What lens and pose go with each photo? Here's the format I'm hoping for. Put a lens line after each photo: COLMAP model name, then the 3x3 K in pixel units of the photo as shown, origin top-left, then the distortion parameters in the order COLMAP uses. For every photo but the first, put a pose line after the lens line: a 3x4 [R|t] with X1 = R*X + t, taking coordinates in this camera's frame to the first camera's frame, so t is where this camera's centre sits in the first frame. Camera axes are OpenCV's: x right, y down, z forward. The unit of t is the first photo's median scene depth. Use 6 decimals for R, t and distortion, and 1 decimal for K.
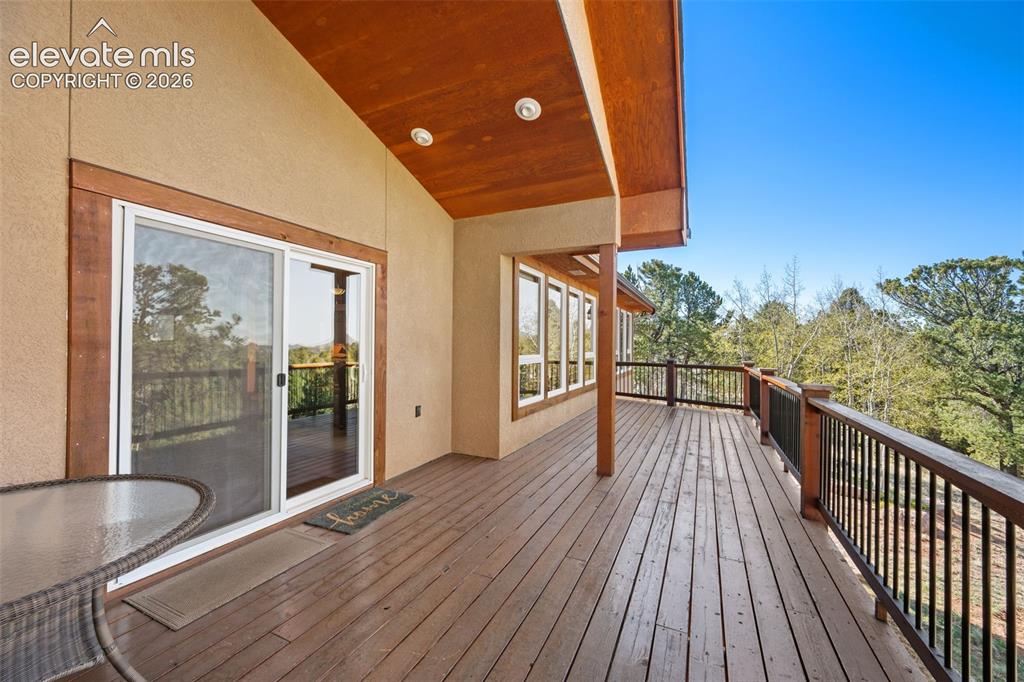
lens RADIAL K [[403.1, 0, 516.0], [0, 403.1, 347.0], [0, 0, 1]] dist [0.000861, 0.000009]
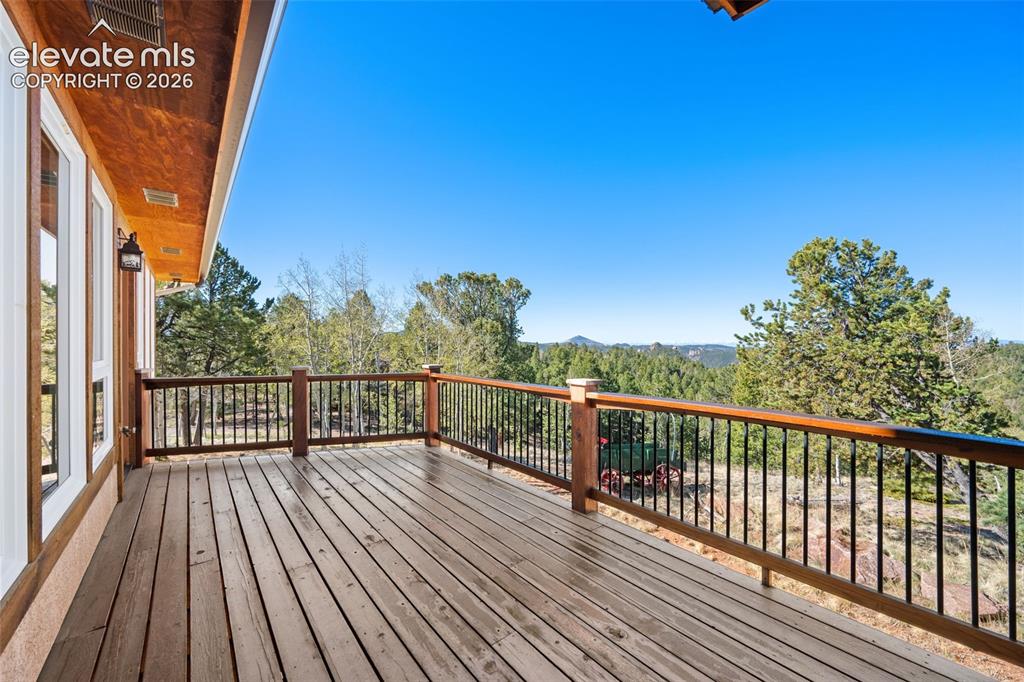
lens RADIAL K [[403.1, 0, 516.0], [0, 403.1, 347.0], [0, 0, 1]] dist [0.000861, 0.000009]
pose [[0.437435, -0.013435, 0.899150, 0.021390], [0.005127, 0.999909, 0.012446, -0.000237], [-0.899235, -0.000834, 0.437464, 0.283633]]
